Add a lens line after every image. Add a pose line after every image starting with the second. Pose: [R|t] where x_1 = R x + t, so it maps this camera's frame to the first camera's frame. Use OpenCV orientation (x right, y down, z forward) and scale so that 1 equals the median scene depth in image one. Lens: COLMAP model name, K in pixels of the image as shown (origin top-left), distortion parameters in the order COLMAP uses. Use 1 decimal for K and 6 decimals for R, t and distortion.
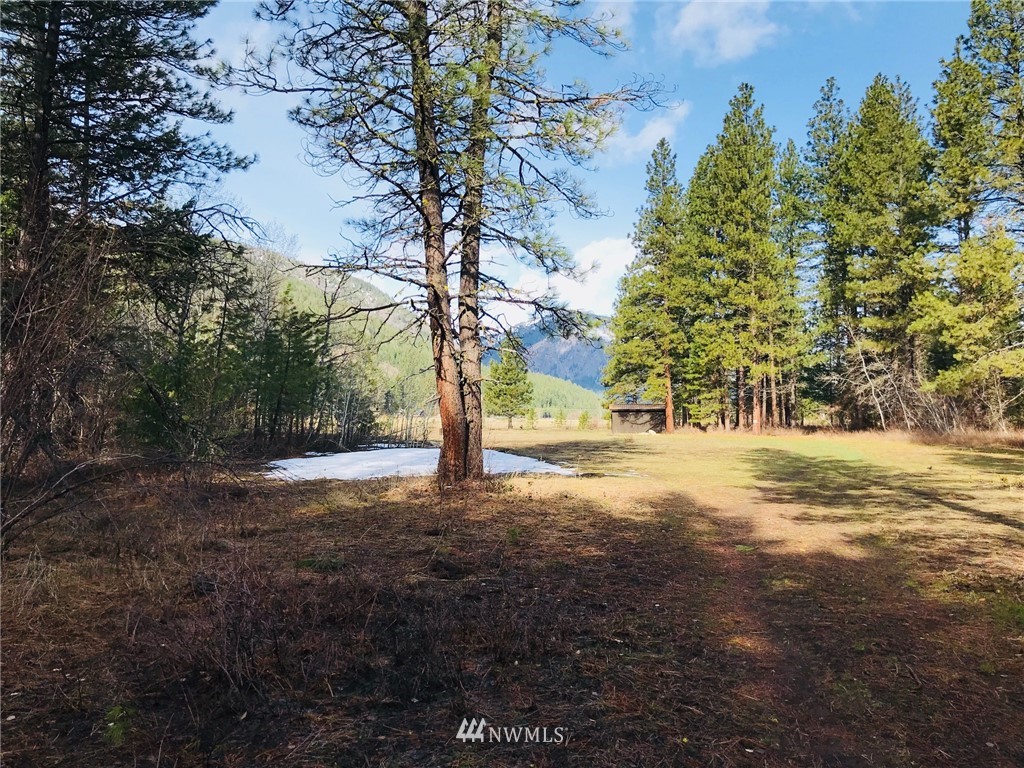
lens RADIAL K [[859.0, 0, 509.0], [0, 859.0, 398.9], [0, 0, 1]] dist [0.028118, -0.011228]
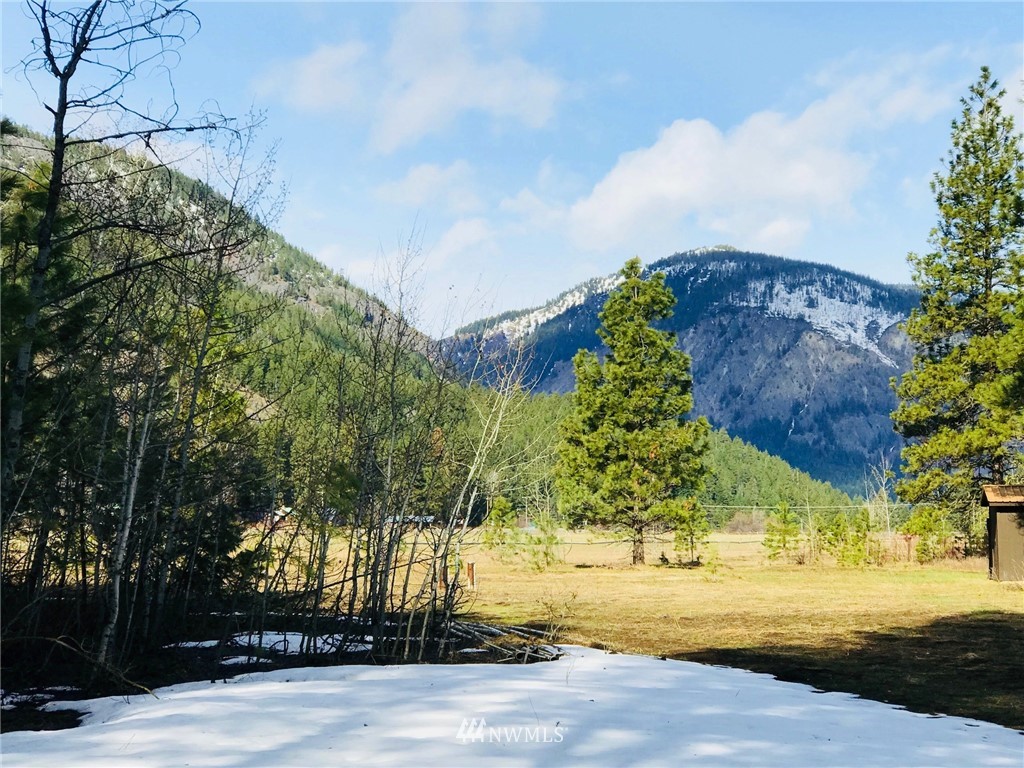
lens RADIAL K [[2148.2, 0, 512.0], [0, 2148.2, 384.0], [0, 0, 1]] dist [0.020486, 0.087581]
pose [[0.999885, -0.004506, -0.014462, -0.045987], [0.003845, 0.998962, -0.045391, 0.004751], [0.014651, 0.045330, 0.998865, 0.247886]]
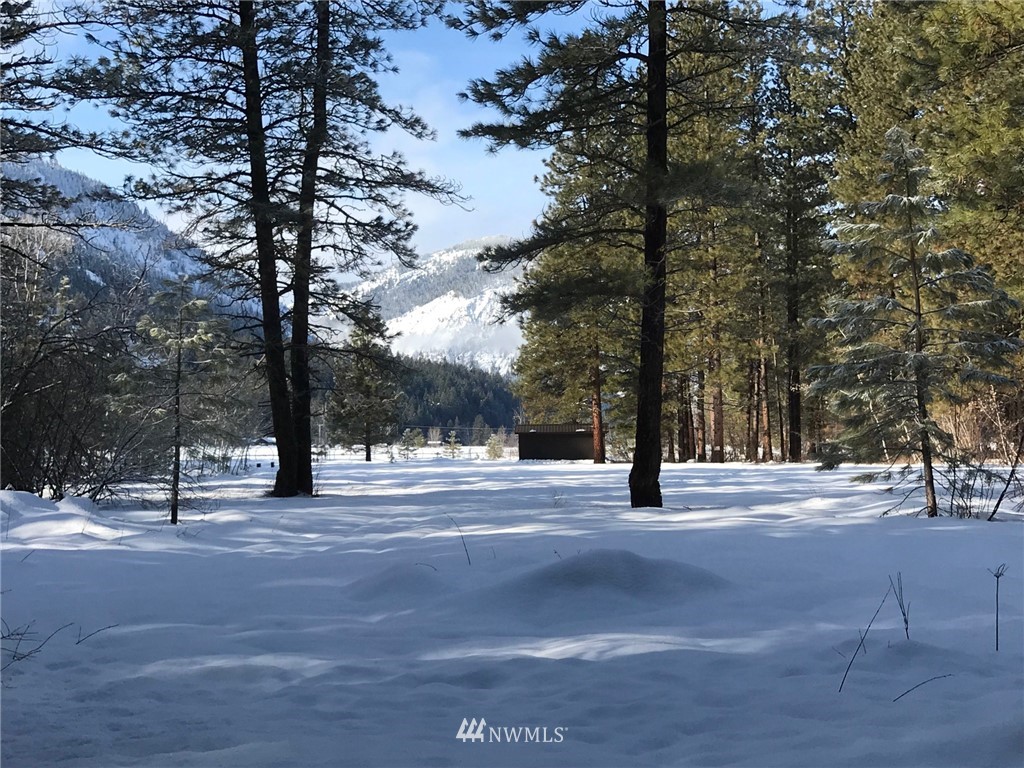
lens RADIAL K [[1812.5, 0, 527.6], [0, 1812.5, 414.2], [0, 0, 1]] dist [0.264227, -1.304624]
pose [[0.997042, -0.004204, 0.076745, 0.021799], [0.003857, 0.999982, 0.004674, -0.010245], [-0.076763, -0.004364, 0.997040, -0.454196]]
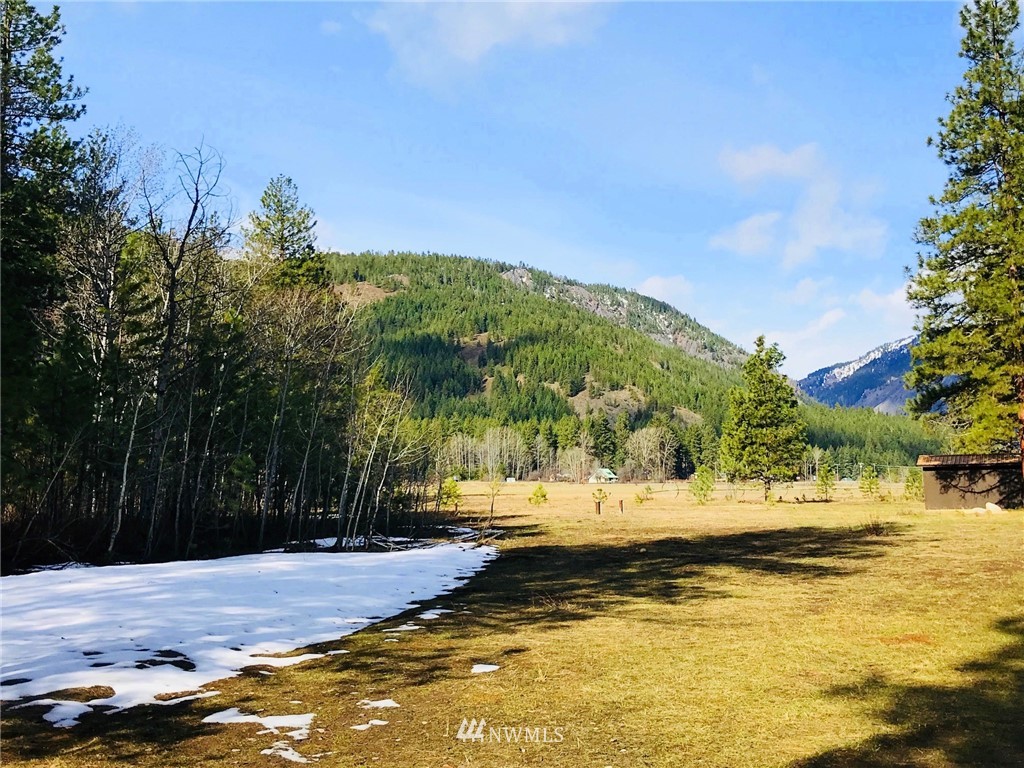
lens RADIAL K [[1117.8, 0, 512.0], [0, 1117.8, 384.0], [0, 0, 1]] dist [-0.001963, -0.037267]
pose [[0.945925, -0.038304, -0.322116, 0.115259], [0.016767, 0.997450, -0.069371, 0.006297], [0.323952, 0.060219, 0.944155, 0.274360]]
